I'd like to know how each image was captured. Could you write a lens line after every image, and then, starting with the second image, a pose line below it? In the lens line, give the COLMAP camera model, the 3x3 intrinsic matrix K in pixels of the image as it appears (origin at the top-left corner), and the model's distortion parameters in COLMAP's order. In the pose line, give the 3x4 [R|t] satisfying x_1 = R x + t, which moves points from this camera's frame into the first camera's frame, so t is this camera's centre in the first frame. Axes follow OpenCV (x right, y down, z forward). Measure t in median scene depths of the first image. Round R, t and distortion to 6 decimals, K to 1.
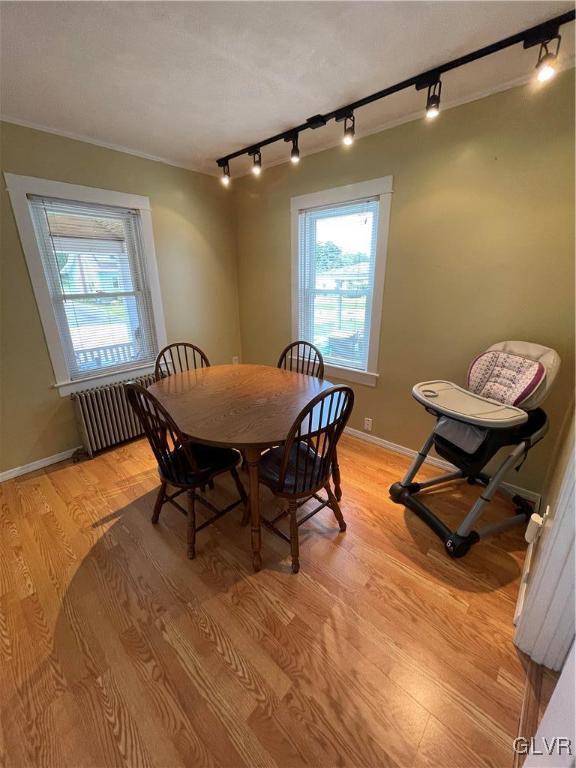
lens RADIAL K [[309.1, 0, 283.8], [0, 309.1, 380.7], [0, 0, 1]] dist [-0.002157, 0.000534]
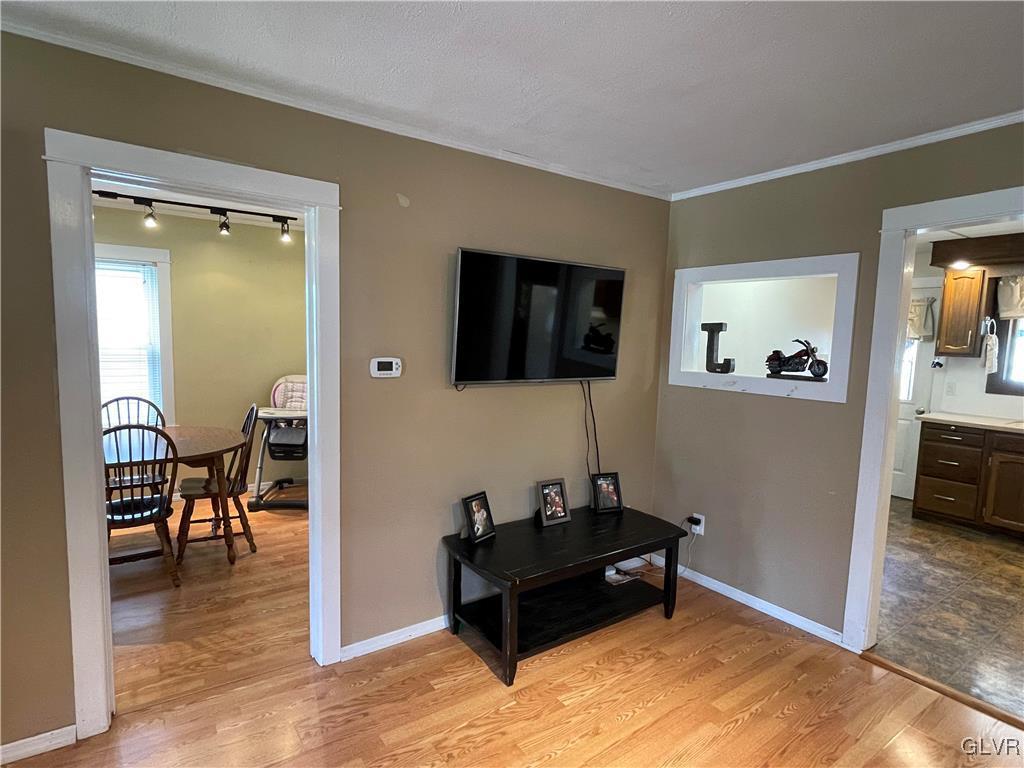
lens RADIAL K [[548.4, 0, 512.0], [0, 548.4, 384.0], [0, 0, 1]] dist [0.003034, 0.001603]
pose [[0.222087, -0.095236, 0.970365, -1.916796], [0.272880, 0.961519, 0.031914, 0.148280], [-0.936063, 0.257706, 0.239529, -0.779585]]
